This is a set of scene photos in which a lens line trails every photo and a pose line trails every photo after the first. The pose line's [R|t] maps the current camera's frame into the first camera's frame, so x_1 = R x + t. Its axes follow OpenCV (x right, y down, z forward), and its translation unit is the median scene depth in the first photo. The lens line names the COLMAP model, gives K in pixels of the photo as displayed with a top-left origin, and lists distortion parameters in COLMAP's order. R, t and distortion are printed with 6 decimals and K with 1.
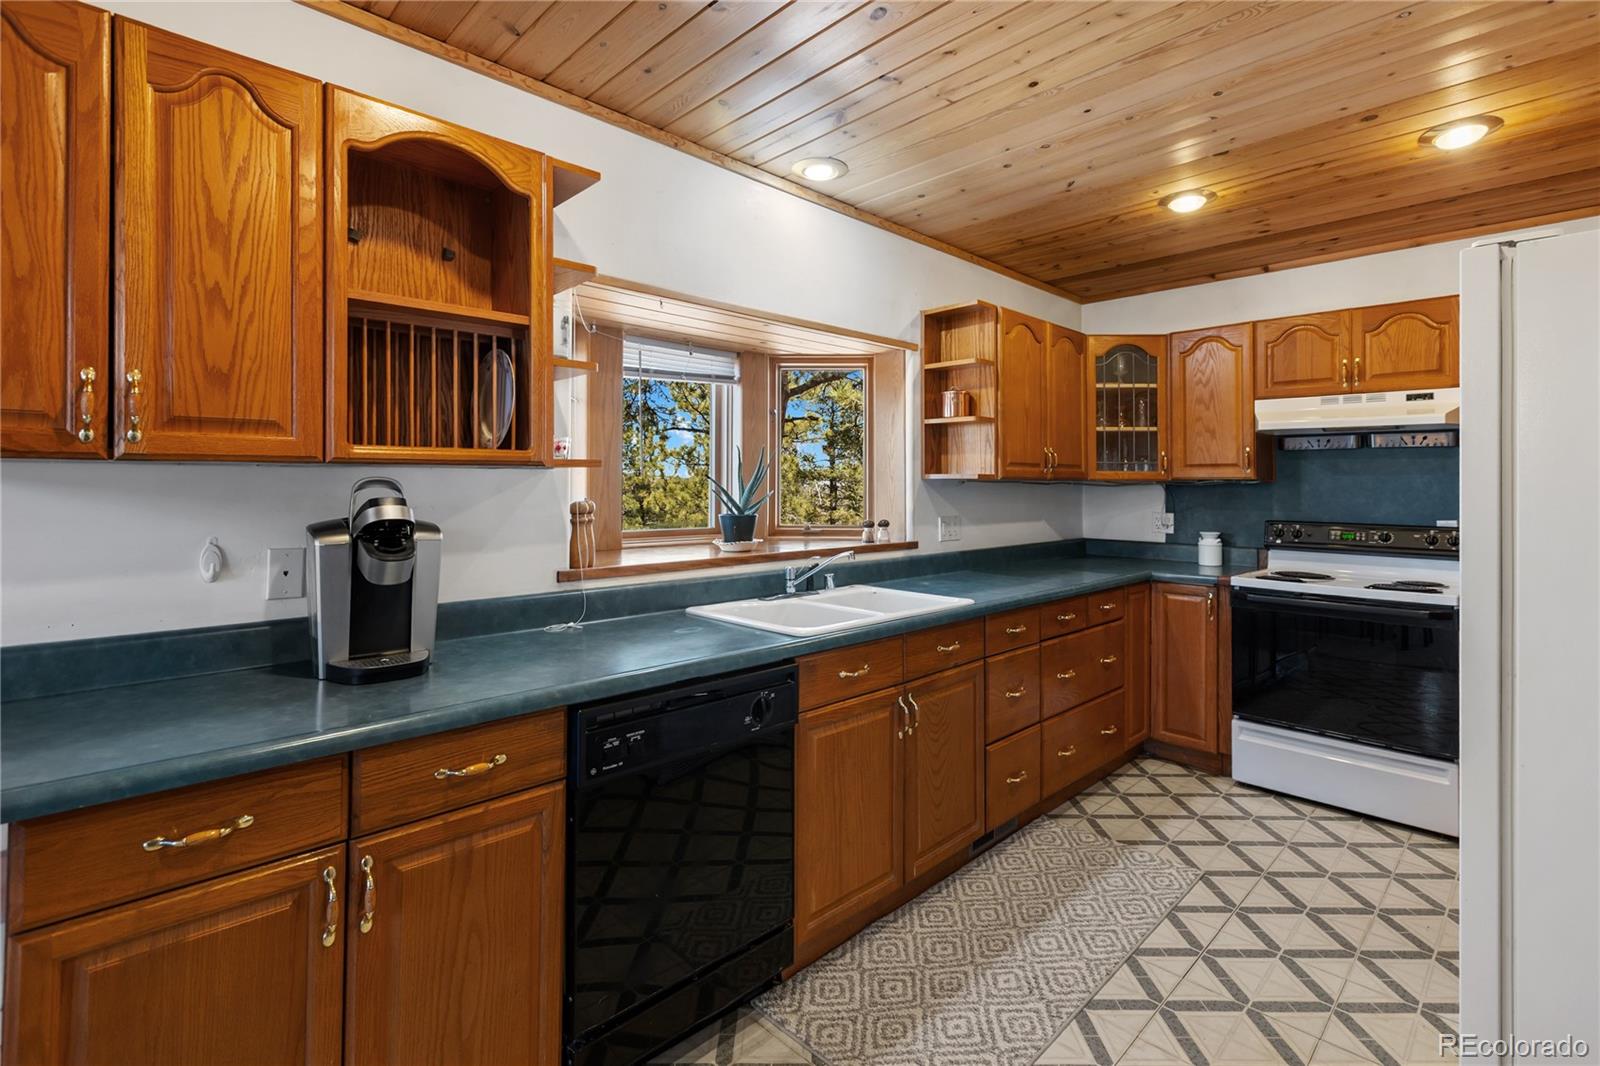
lens RADIAL K [[739.7, 0, 804.4], [0, 739.7, 472.5], [0, 0, 1]] dist [-0.002054, -0.000672]
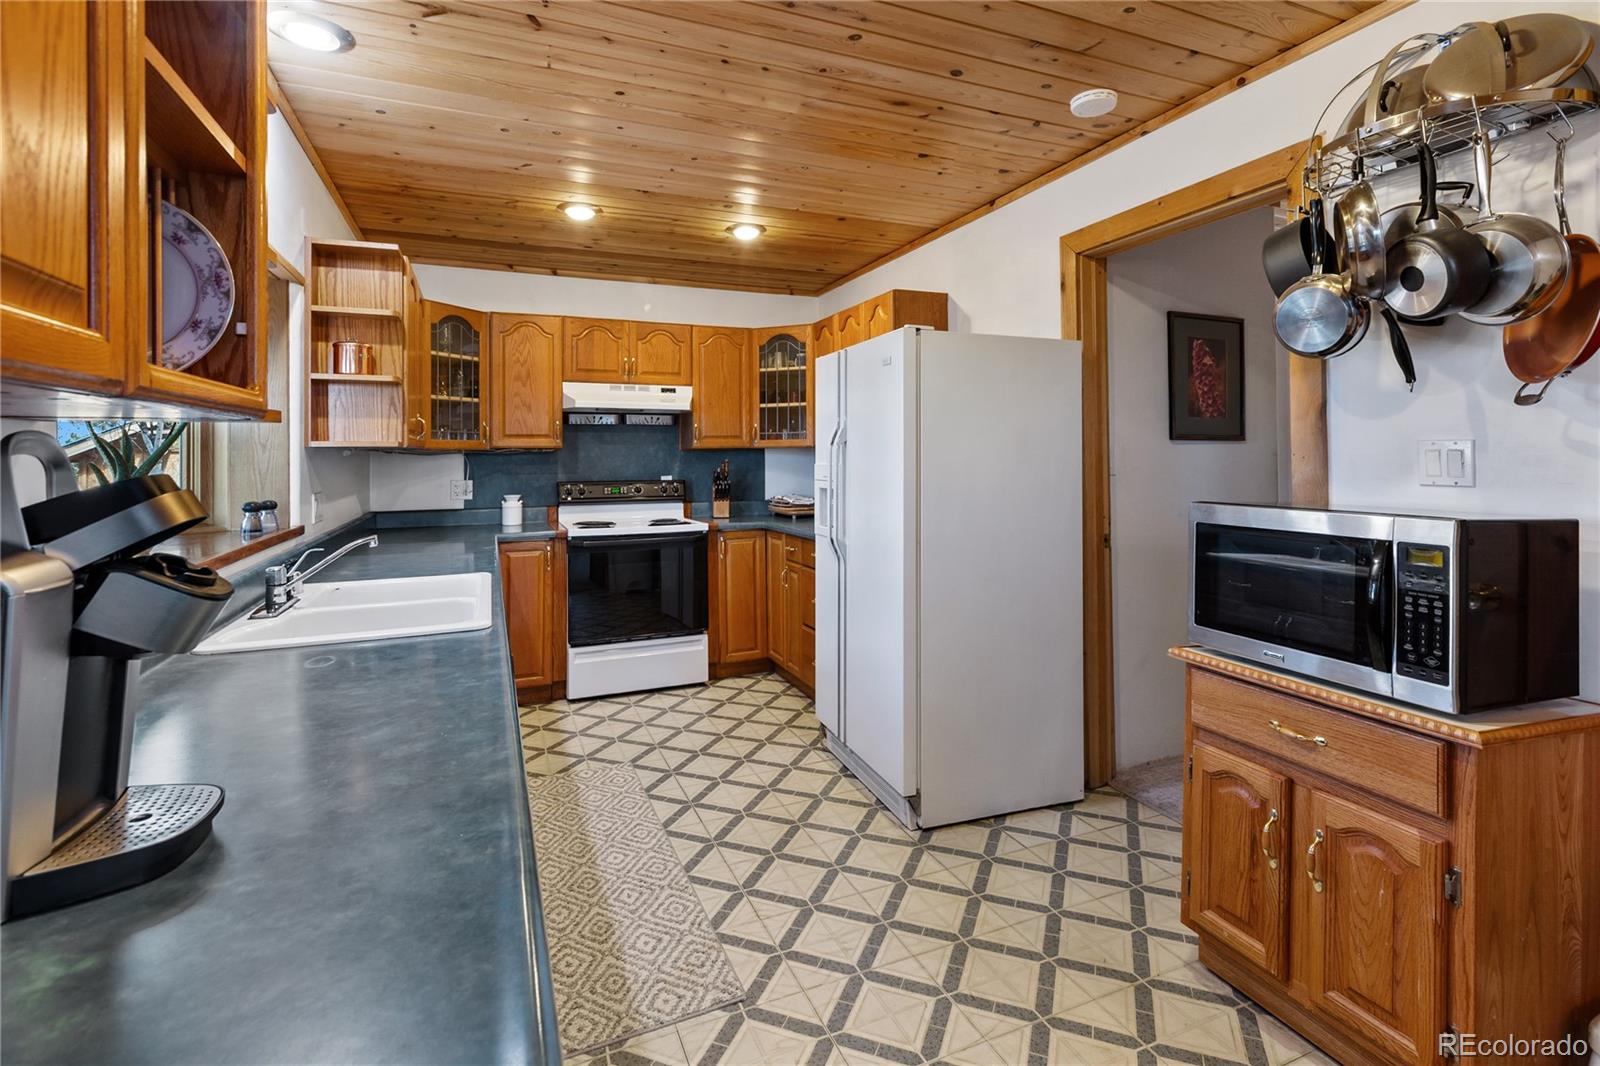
lens RADIAL K [[750.5, 0, 799.2], [0, 750.5, 448.5], [0, 0, 1]] dist [0.009470, -0.000170]
pose [[0.377501, -0.001493, 0.926008, -0.387027], [-0.005596, 0.999977, 0.003893, 0.003414], [-0.925992, -0.006652, 0.377484, 0.190824]]
